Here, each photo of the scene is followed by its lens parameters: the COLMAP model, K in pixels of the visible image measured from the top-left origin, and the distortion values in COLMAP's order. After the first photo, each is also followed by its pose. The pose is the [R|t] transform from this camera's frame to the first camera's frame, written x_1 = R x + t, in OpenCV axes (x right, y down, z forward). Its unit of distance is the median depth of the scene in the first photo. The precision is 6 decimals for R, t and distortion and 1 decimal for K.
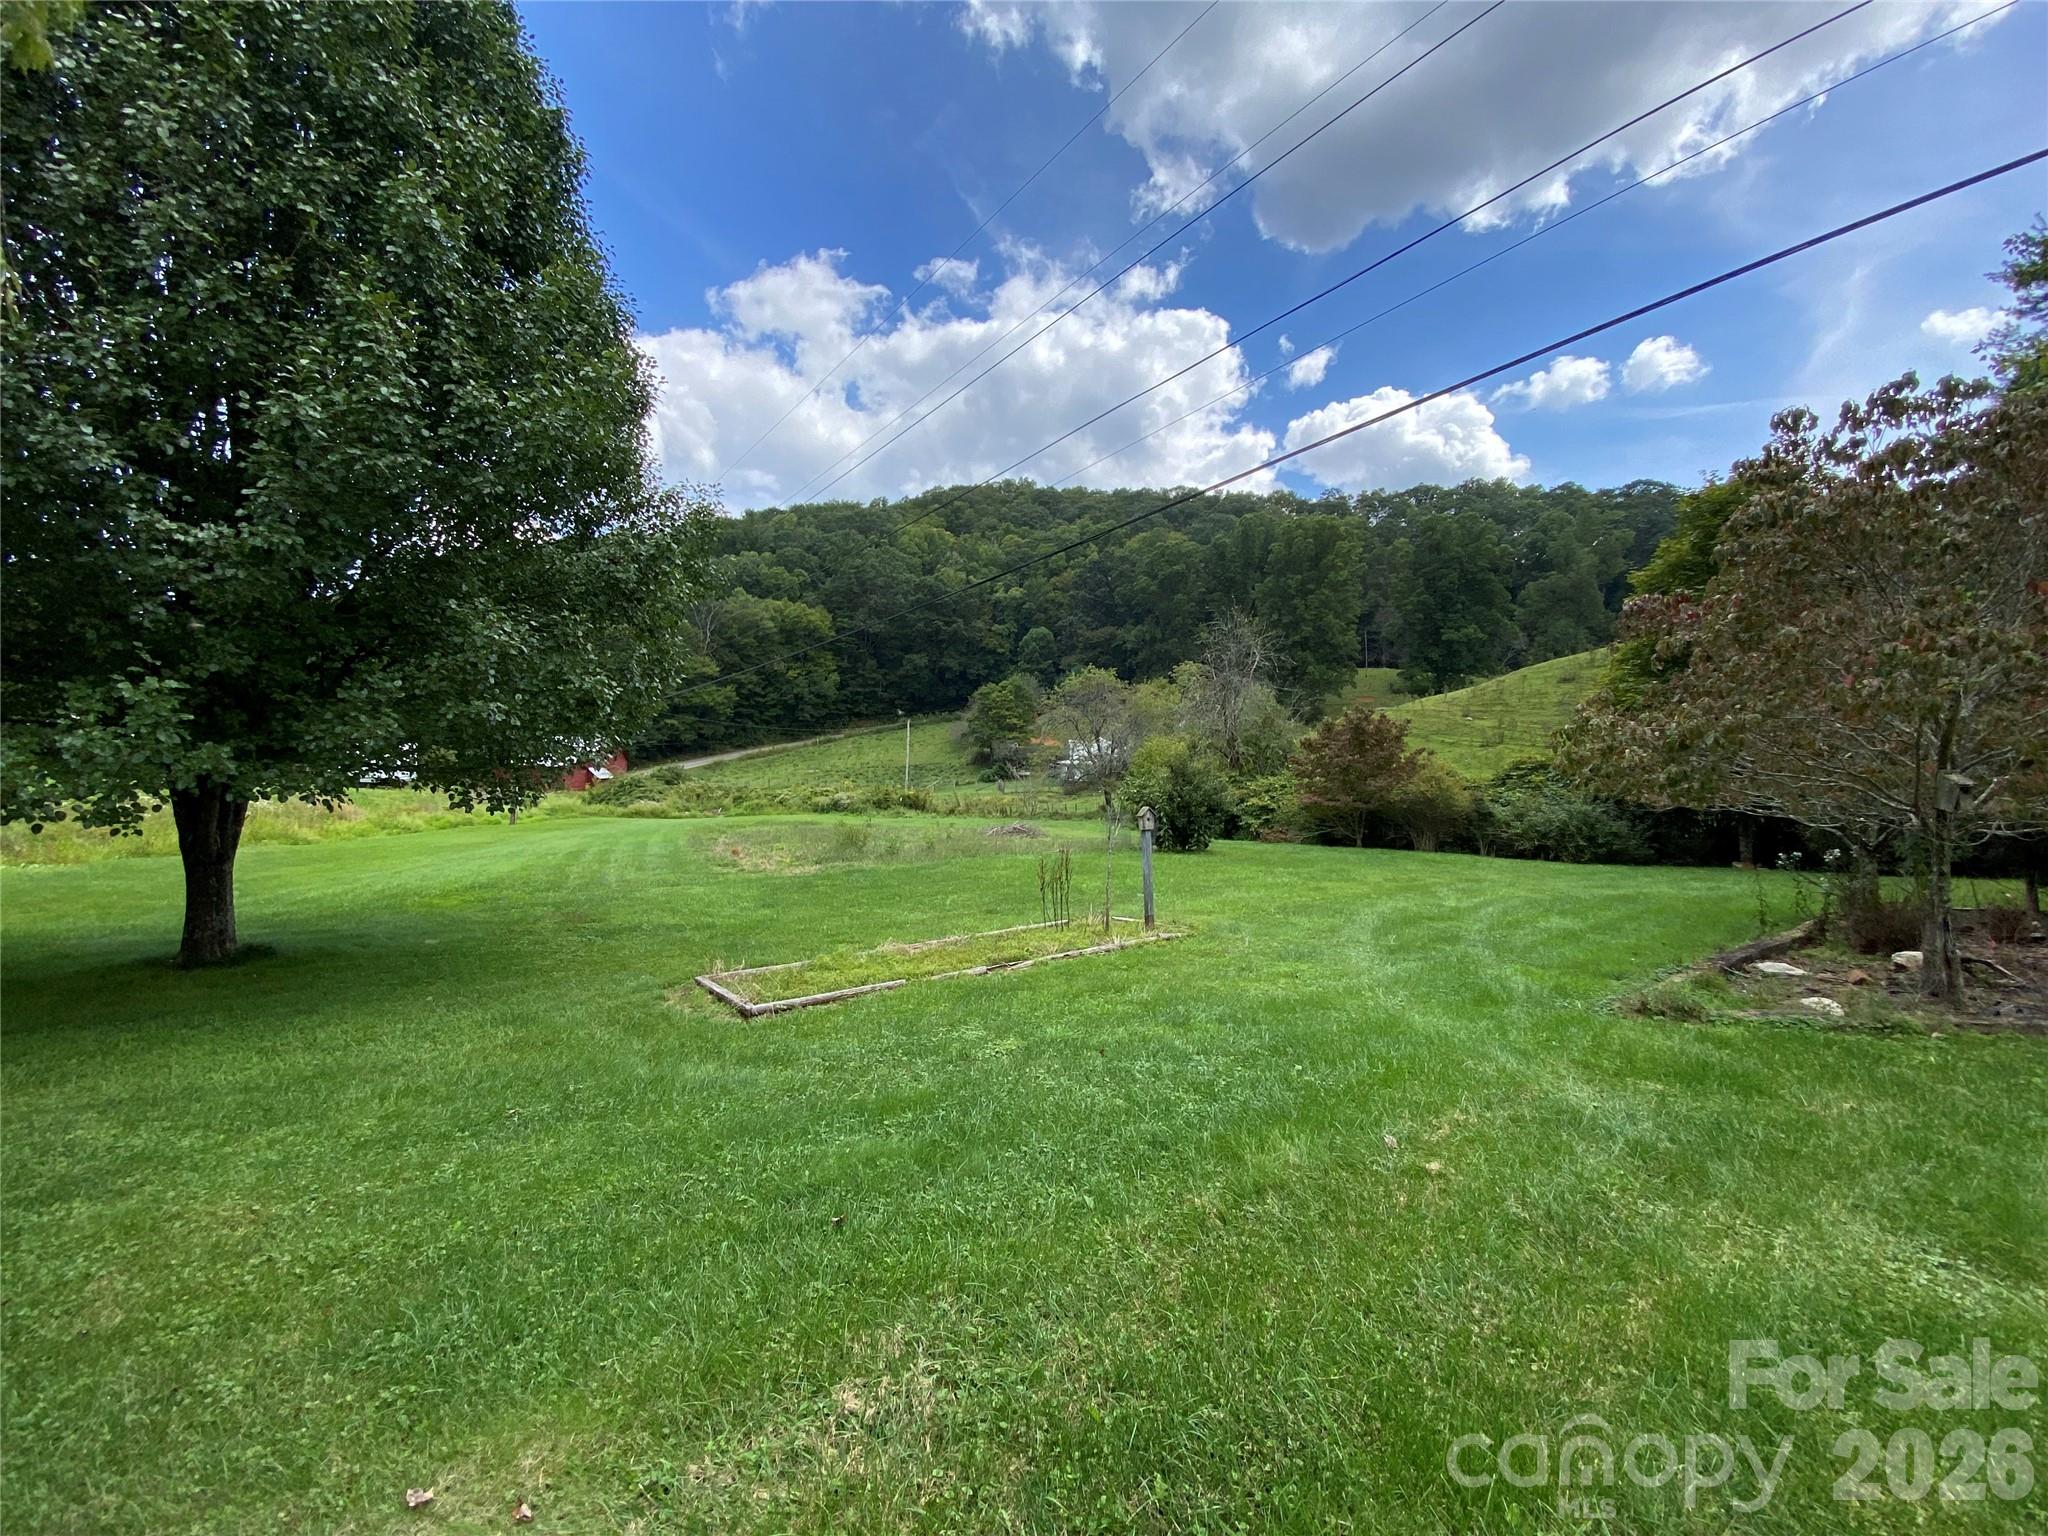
lens RADIAL K [[820.4, 0, 1024.0], [0, 820.4, 768.0], [0, 0, 1]] dist [0.042551, -0.033034]
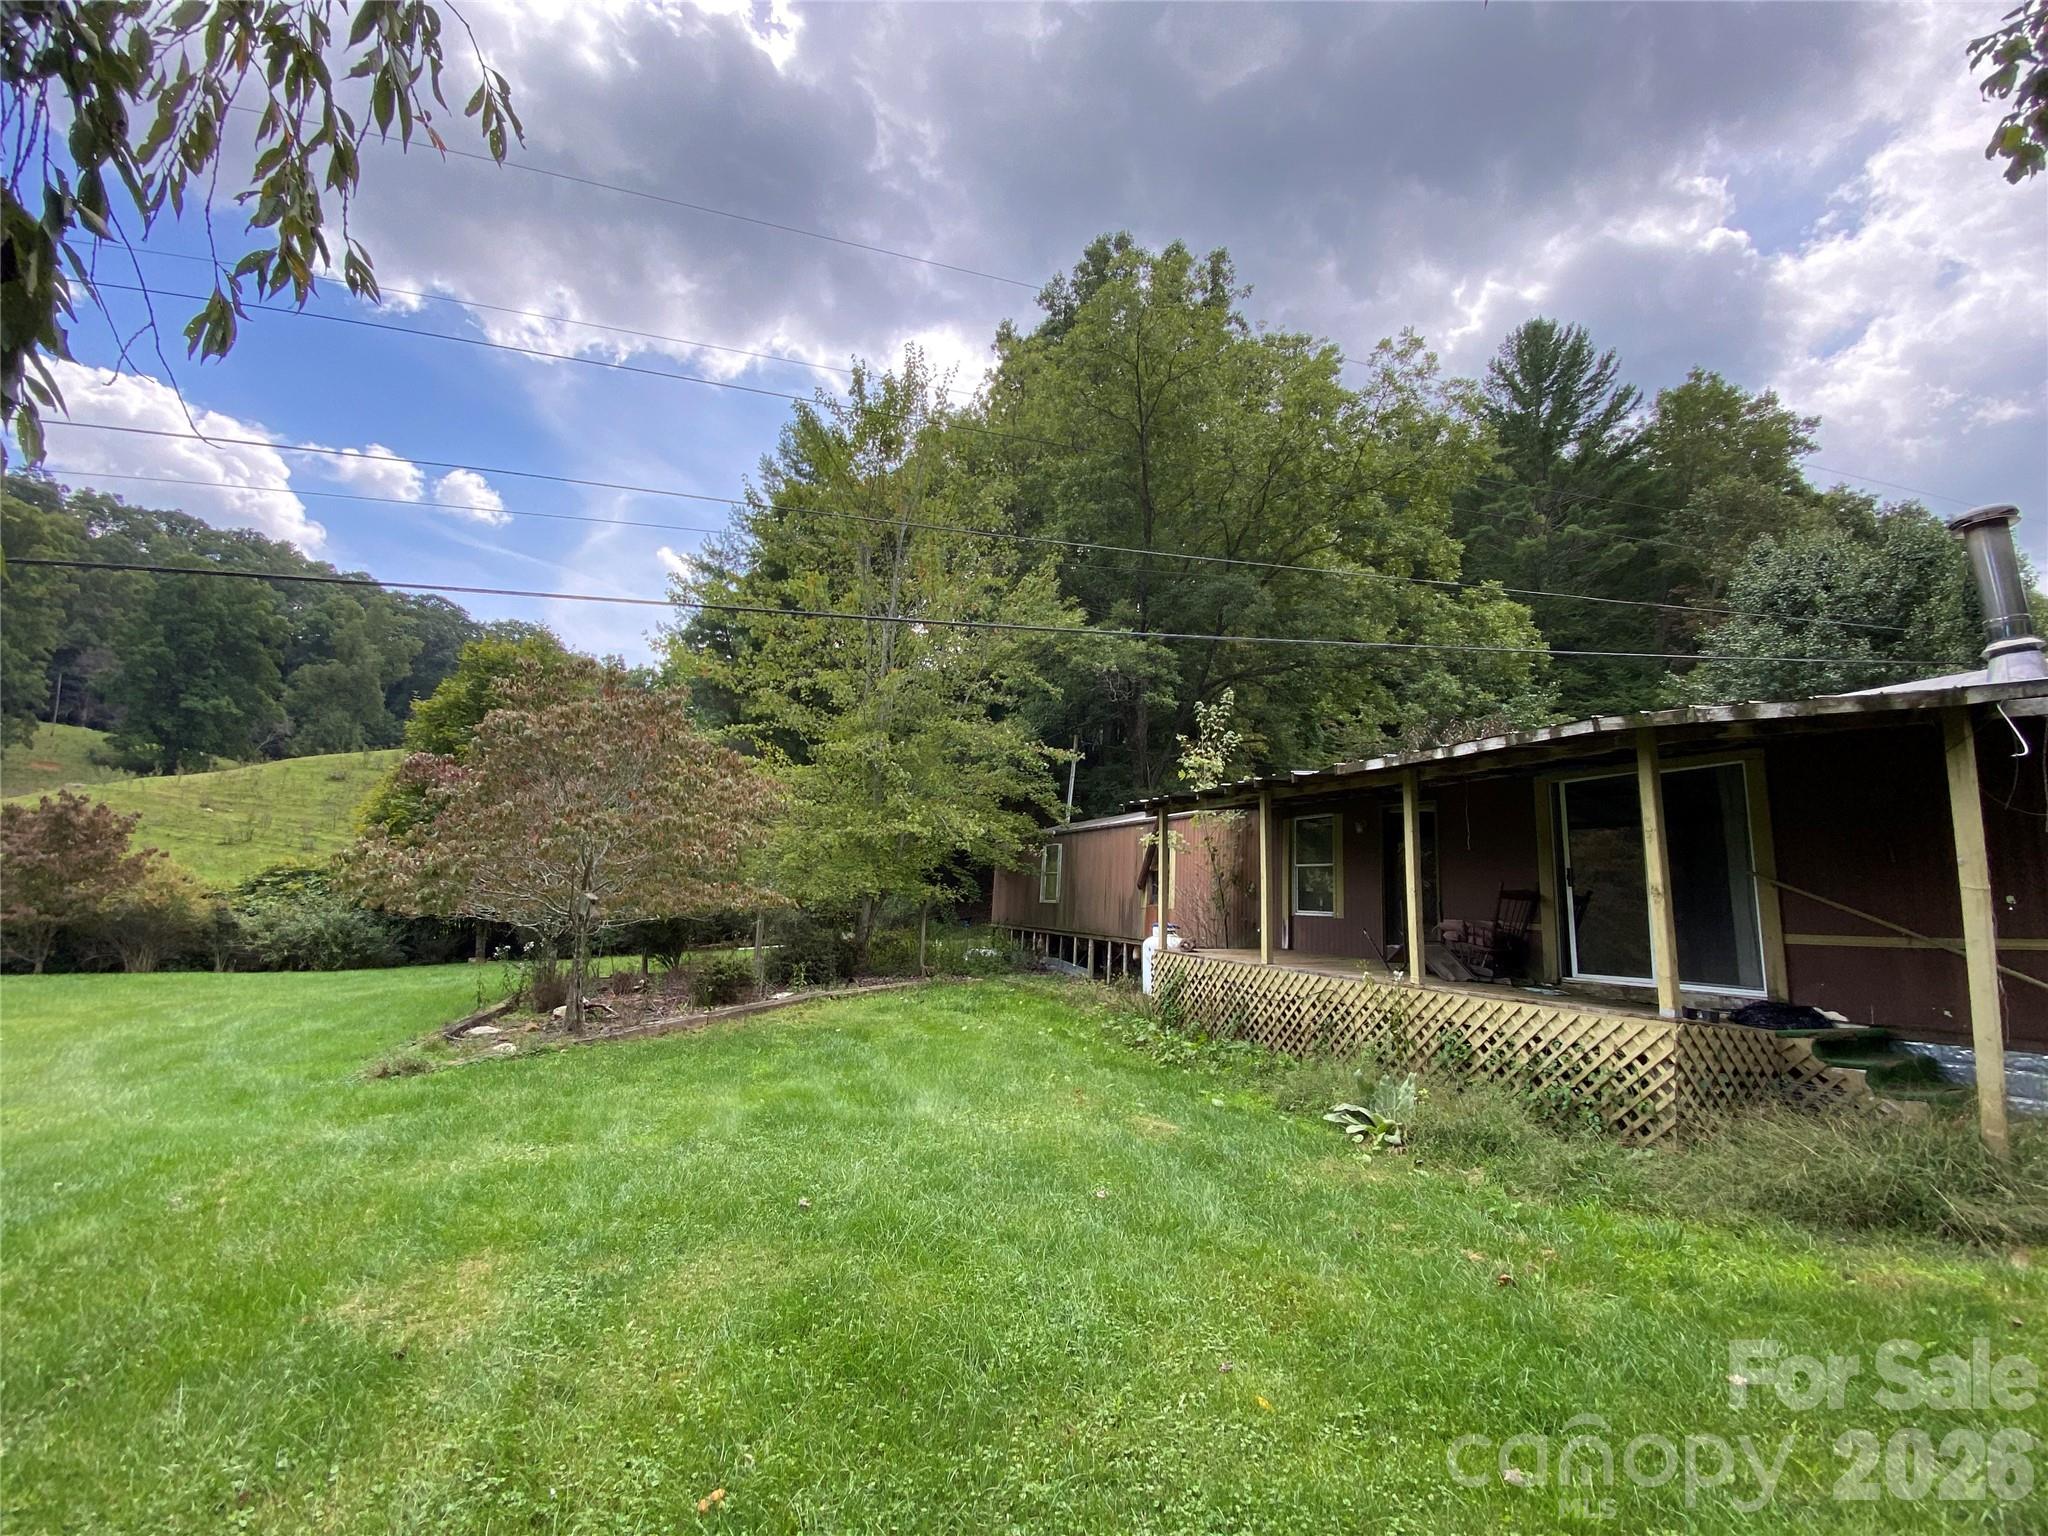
lens RADIAL K [[819.9, 0, 1024.0], [0, 819.9, 768.0], [0, 0, 1]] dist [0.019113, -0.018867]
pose [[0.283844, 0.139766, 0.948630, -0.014246], [-0.021021, 0.989989, -0.139570, -0.001538], [-0.958640, 0.019675, 0.283940, -0.018582]]
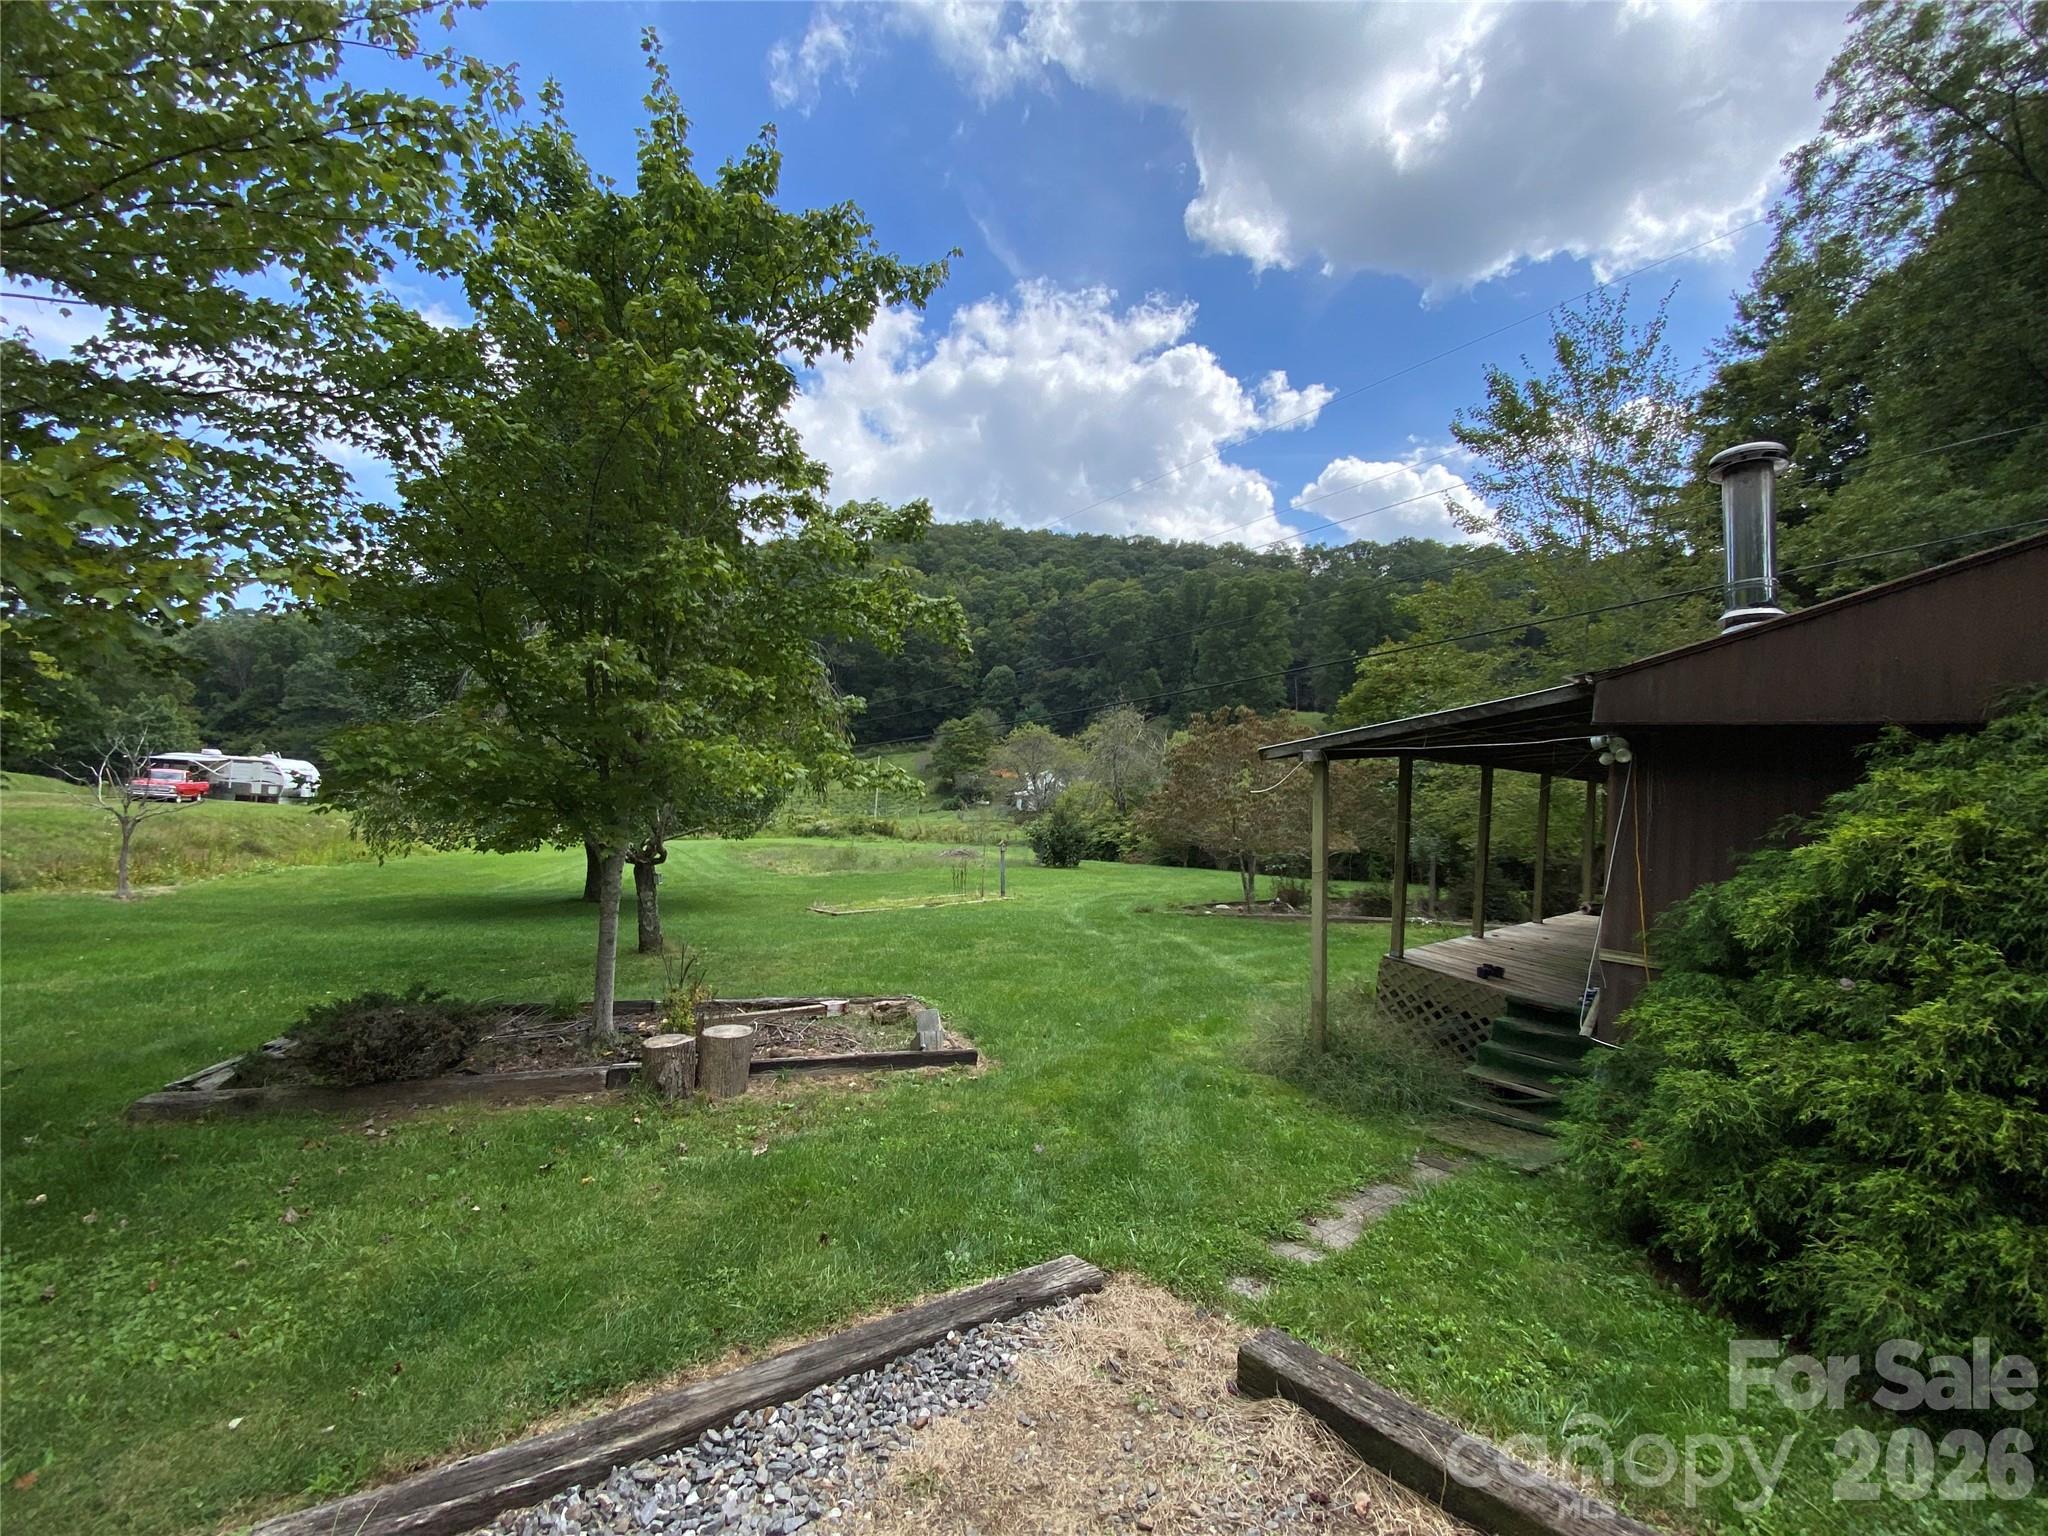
lens RADIAL K [[827.5, 0, 1026.6], [0, 827.5, 773.0], [0, 0, 1]] dist [0.009288, -0.016337]
pose [[0.998856, 0.020497, 0.043208, 0.009846], [-0.019428, 0.999498, -0.025020, -0.006614], [-0.043700, 0.024151, 0.998753, -0.101845]]
